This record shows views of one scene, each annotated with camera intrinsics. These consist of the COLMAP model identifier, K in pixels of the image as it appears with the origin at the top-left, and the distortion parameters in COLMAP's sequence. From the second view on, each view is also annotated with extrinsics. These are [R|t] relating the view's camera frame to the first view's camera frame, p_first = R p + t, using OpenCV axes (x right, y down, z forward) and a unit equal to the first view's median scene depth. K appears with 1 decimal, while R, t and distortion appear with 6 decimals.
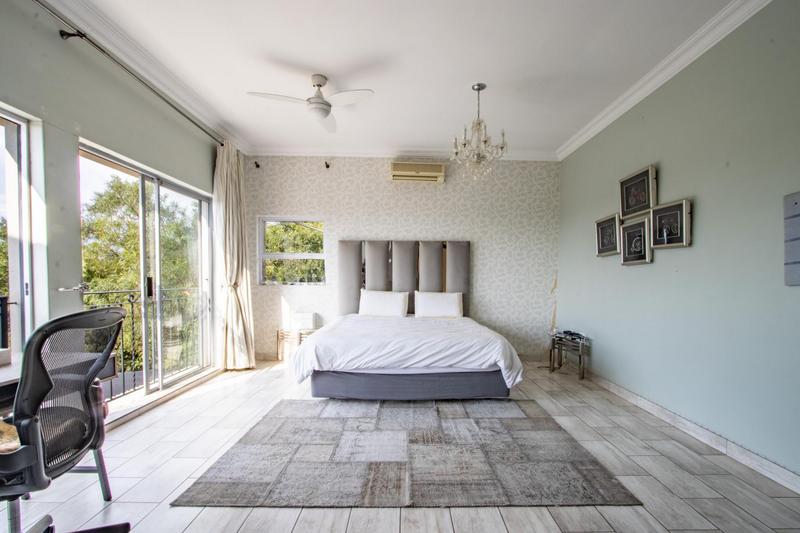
lens RADIAL K [[383.5, 0, 417.7], [0, 383.5, 291.6], [0, 0, 1]] dist [-0.018456, 0.000554]
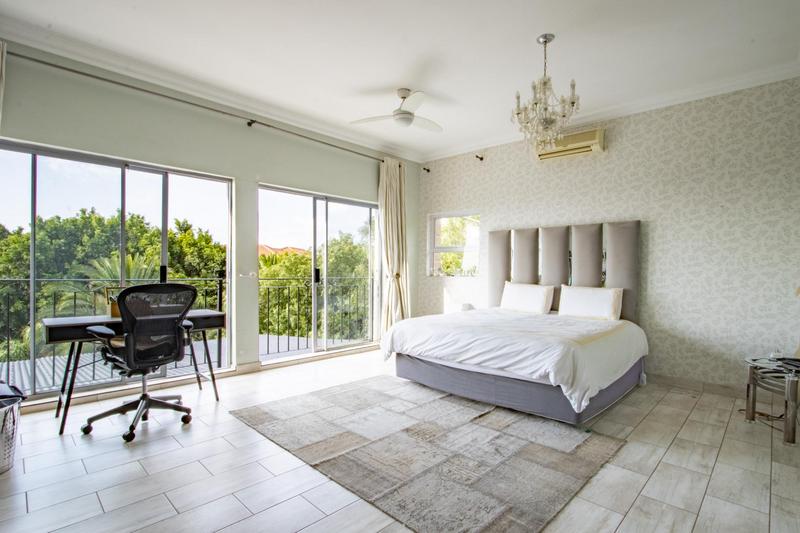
lens RADIAL K [[402.5, 0, 399.1], [0, 402.5, 270.6], [0, 0, 1]] dist [-0.013616, 0.000366]
pose [[0.692335, 0.000015, -0.721576, 0.565564], [-0.027241, 0.999288, -0.026117, 0.000064], [0.721062, 0.037738, 0.691842, 0.181629]]
